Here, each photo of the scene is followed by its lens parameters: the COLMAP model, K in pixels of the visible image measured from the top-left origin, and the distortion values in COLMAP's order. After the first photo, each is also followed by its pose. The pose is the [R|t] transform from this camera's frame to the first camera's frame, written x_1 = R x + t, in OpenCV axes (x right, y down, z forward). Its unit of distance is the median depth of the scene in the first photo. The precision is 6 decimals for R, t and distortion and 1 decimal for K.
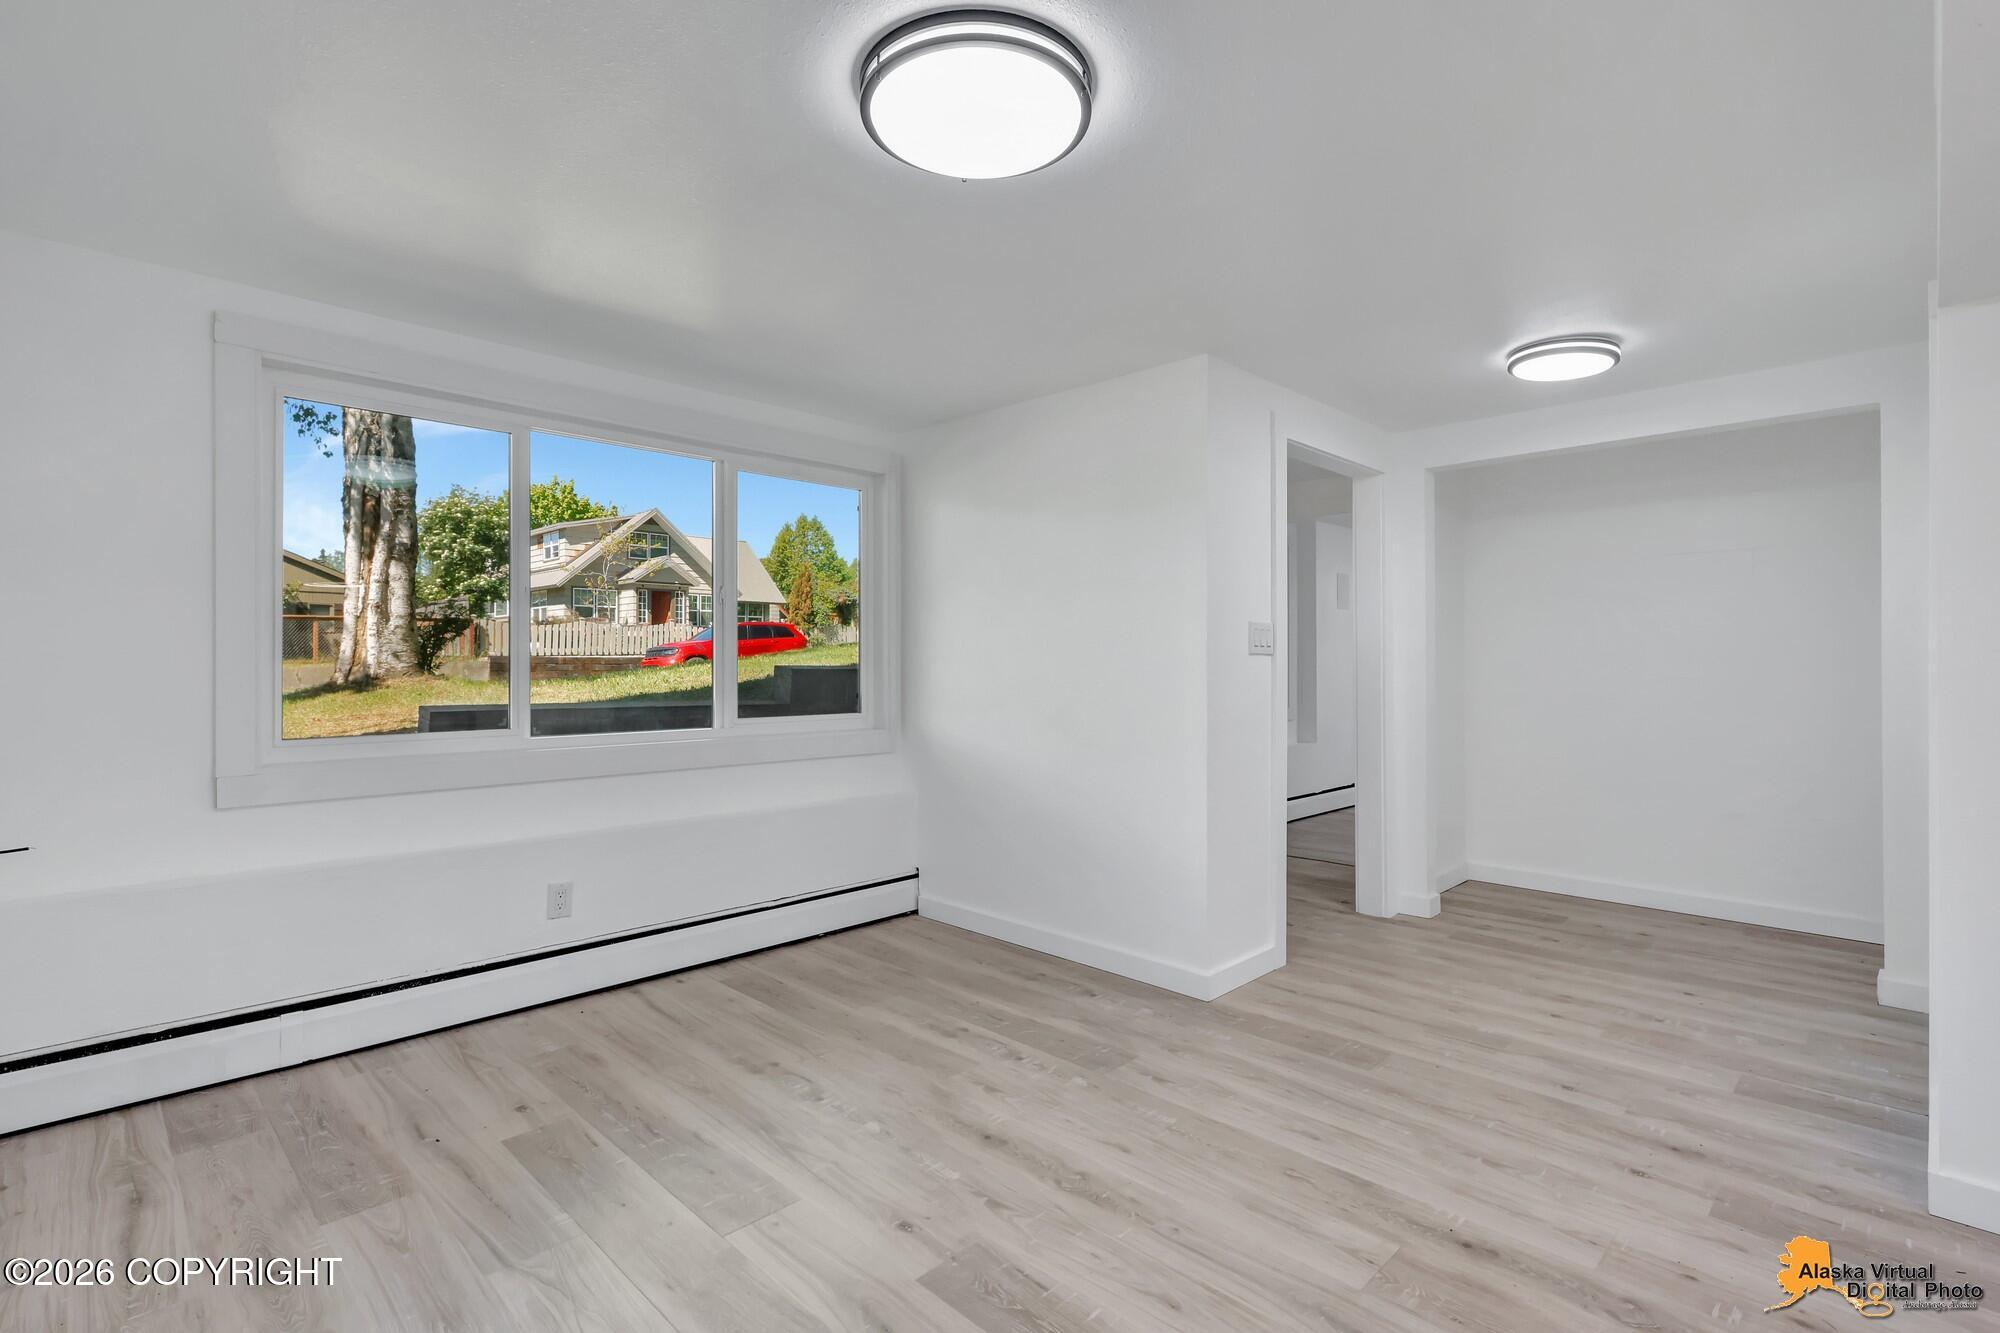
lens RADIAL K [[936.1, 0, 994.6], [0, 936.1, 661.4], [0, 0, 1]] dist [0.009480, -0.000573]
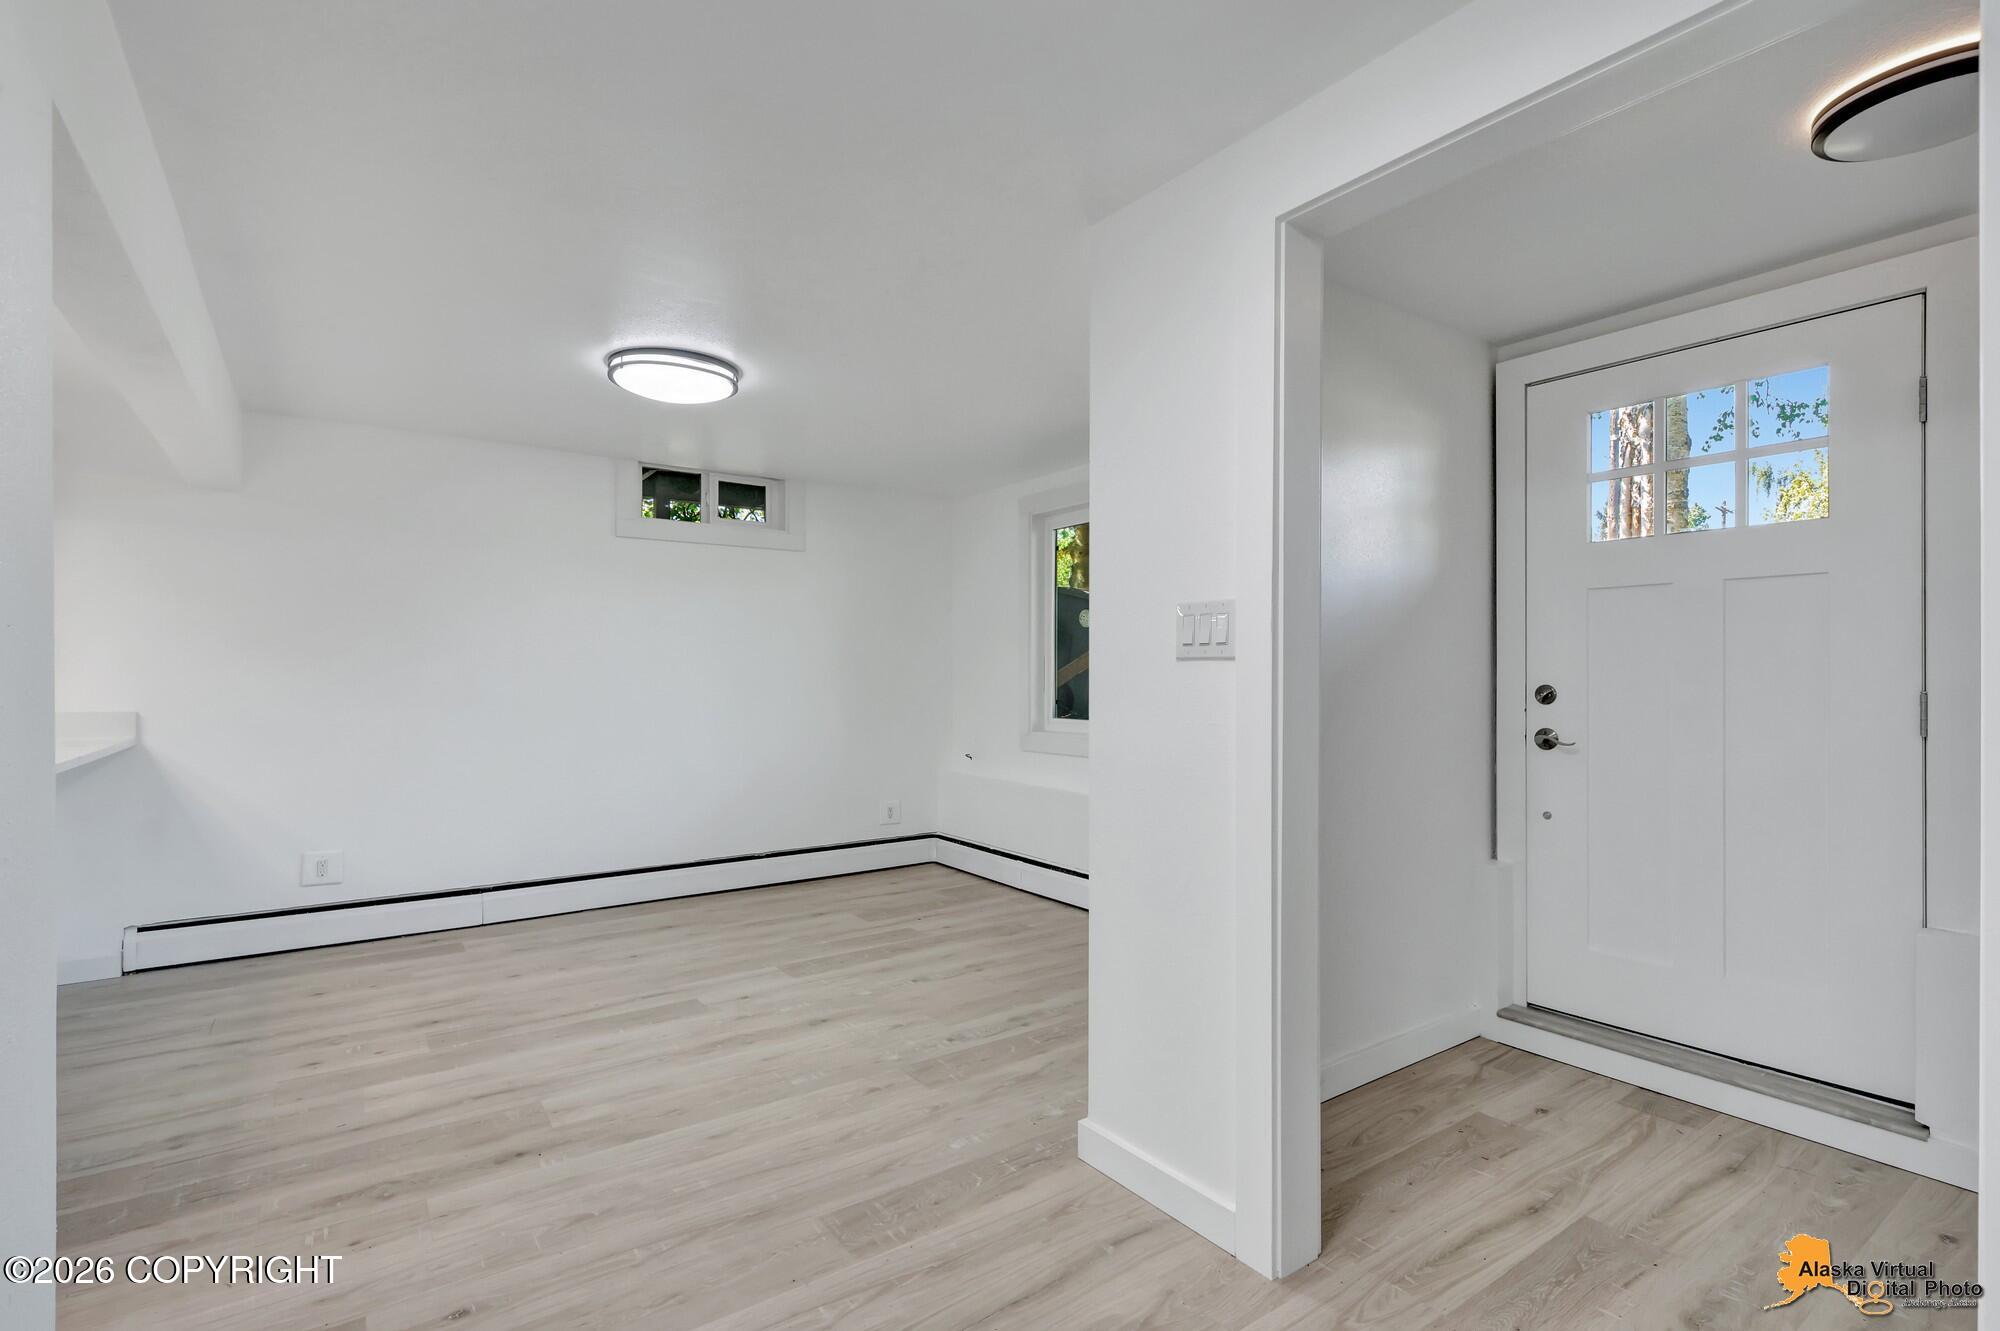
lens RADIAL K [[936.1, 0, 998.2], [0, 936.1, 670.1], [0, 0, 1]] dist [0.009480, -0.000573]
pose [[-0.169402, -0.008106, -0.985514, 1.240914], [0.004182, 0.999951, -0.008944, 0.005690], [0.985538, -0.005637, -0.169359, 1.411336]]
